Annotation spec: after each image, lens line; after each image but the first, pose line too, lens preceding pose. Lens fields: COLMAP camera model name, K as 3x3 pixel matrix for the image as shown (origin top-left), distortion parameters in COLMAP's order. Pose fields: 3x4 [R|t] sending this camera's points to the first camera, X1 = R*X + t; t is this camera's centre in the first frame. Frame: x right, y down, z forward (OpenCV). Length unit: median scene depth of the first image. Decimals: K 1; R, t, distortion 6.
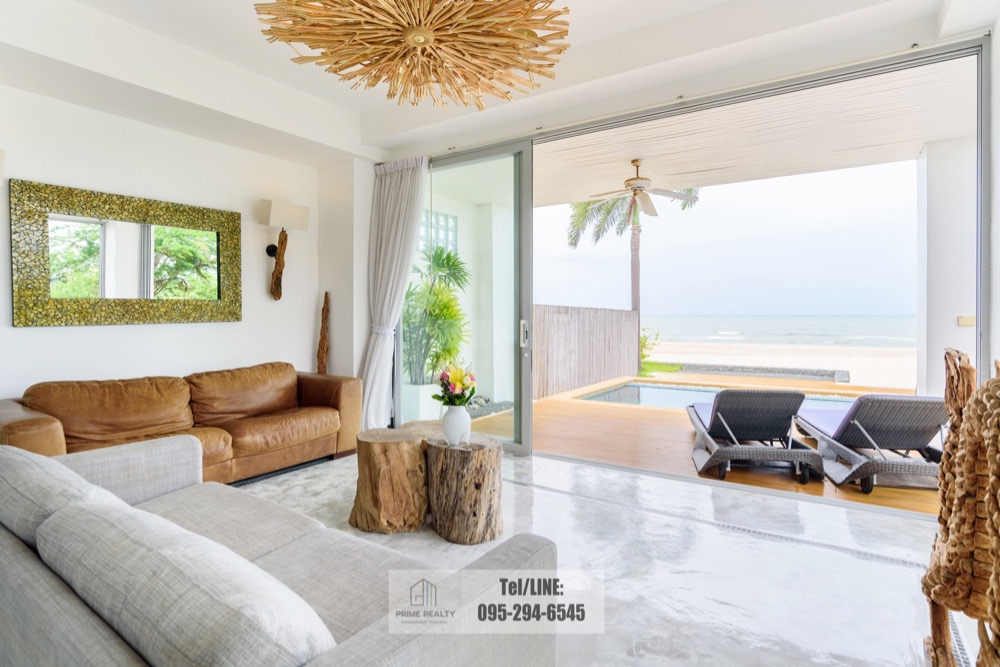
lens RADIAL K [[522.6, 0, 498.2], [0, 522.6, 308.2], [0, 0, 1]] dist [-0.000574, 0.000240]
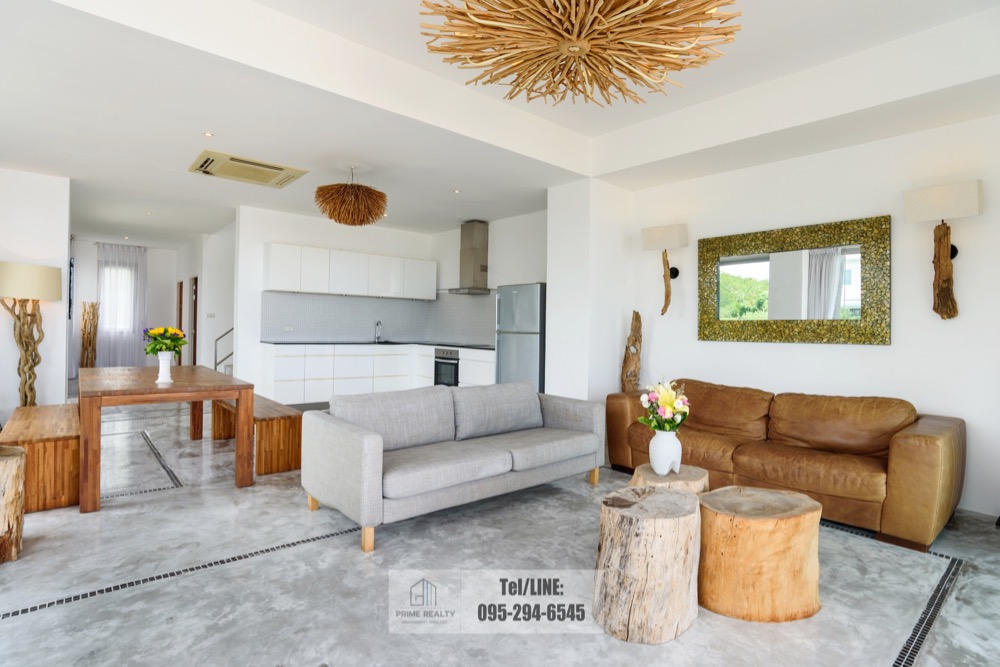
lens RADIAL K [[522.6, 0, 498.2], [0, 522.6, 308.2], [0, 0, 1]] dist [-0.000574, 0.000240]
pose [[-0.252052, -0.039257, -0.966917, 0.504033], [-0.015740, 0.999211, -0.036465, 0.007028], [0.967586, 0.006028, -0.252471, 0.660710]]
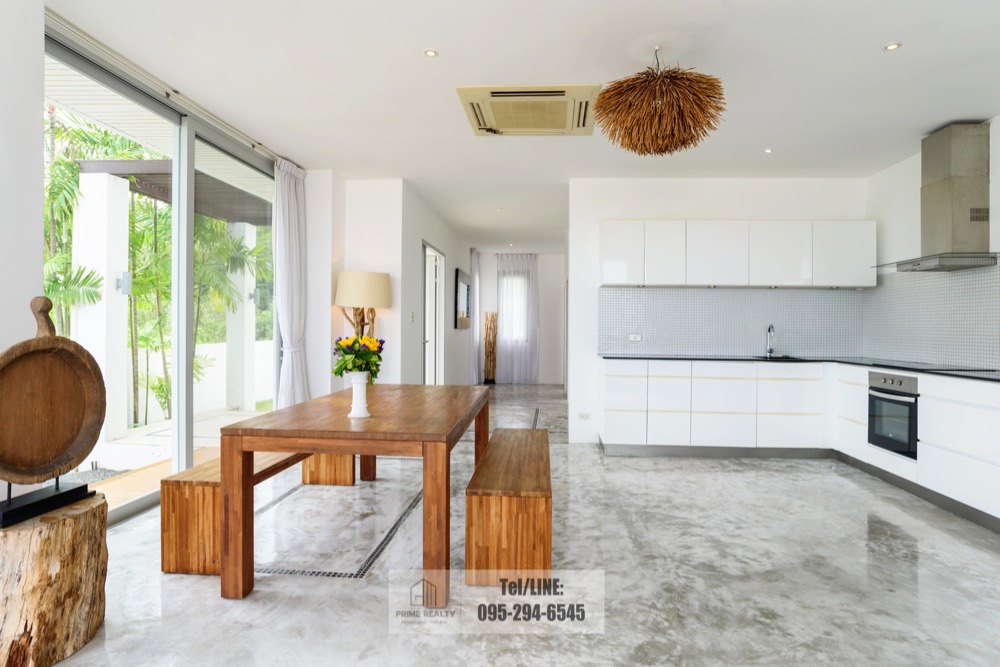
lens RADIAL K [[537.9, 0, 526.7], [0, 537.9, 330.8], [0, 0, 1]] dist [-0.044052, 0.020403]
pose [[-0.851710, -0.005158, -0.523987, -0.037686], [-0.006282, 0.999980, 0.000368, 0.008190], [0.523975, 0.003605, -0.851726, 0.530866]]
